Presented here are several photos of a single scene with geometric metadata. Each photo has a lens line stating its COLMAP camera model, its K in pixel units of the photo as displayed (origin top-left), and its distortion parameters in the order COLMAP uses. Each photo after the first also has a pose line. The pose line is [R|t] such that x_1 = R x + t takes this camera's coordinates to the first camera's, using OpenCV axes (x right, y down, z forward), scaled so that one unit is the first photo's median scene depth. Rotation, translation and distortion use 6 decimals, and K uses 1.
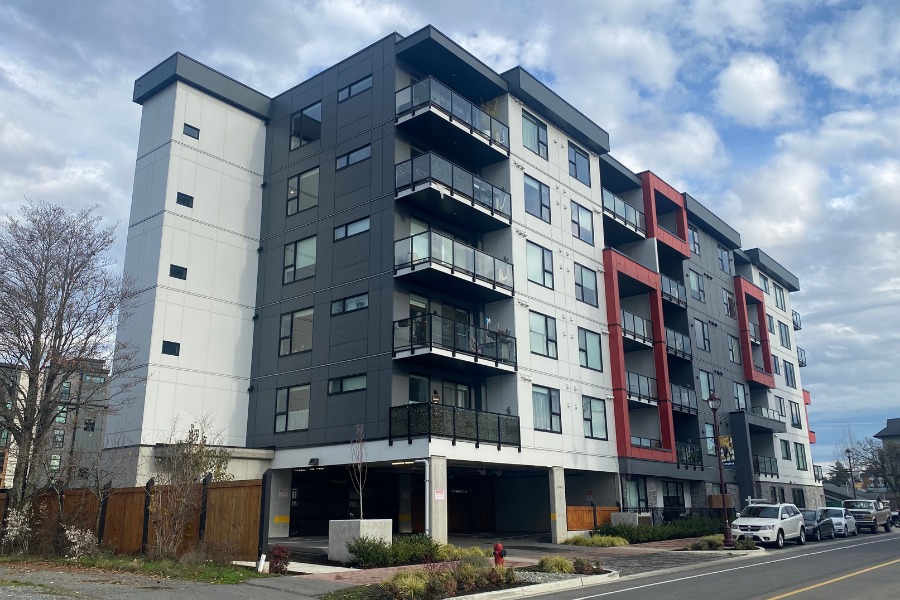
lens RADIAL K [[746.8, 0, 450.0], [0, 746.8, 300.0], [0, 0, 1]] dist [0.006628, -0.001482]
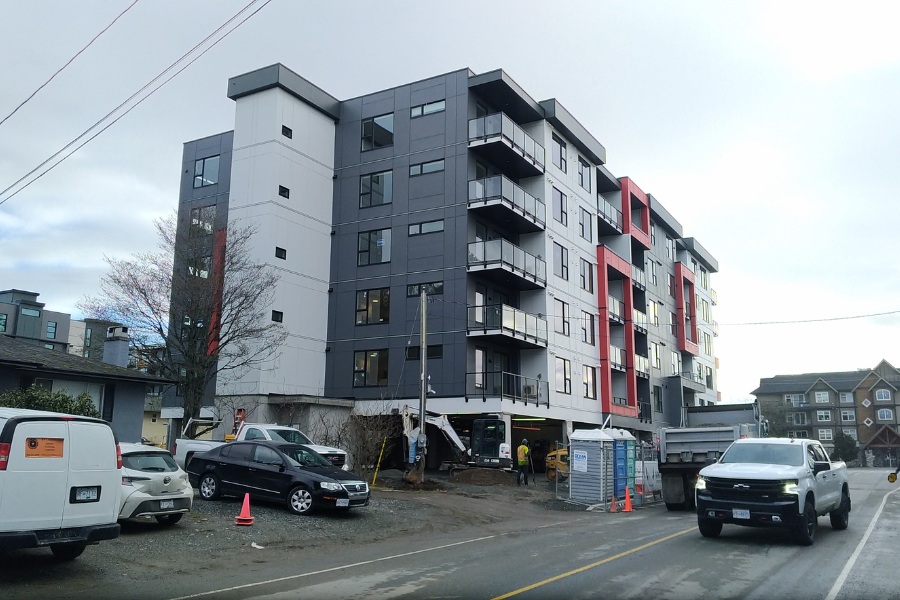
lens RADIAL K [[779.2, 0, 450.0], [0, 779.2, 300.0], [0, 0, 1]] dist [-0.003142, 0.000460]
pose [[0.985515, 0.050168, 0.161999, -0.237979], [-0.063600, 0.994858, 0.078821, -0.063892], [-0.157212, -0.087982, 0.983638, -0.235168]]
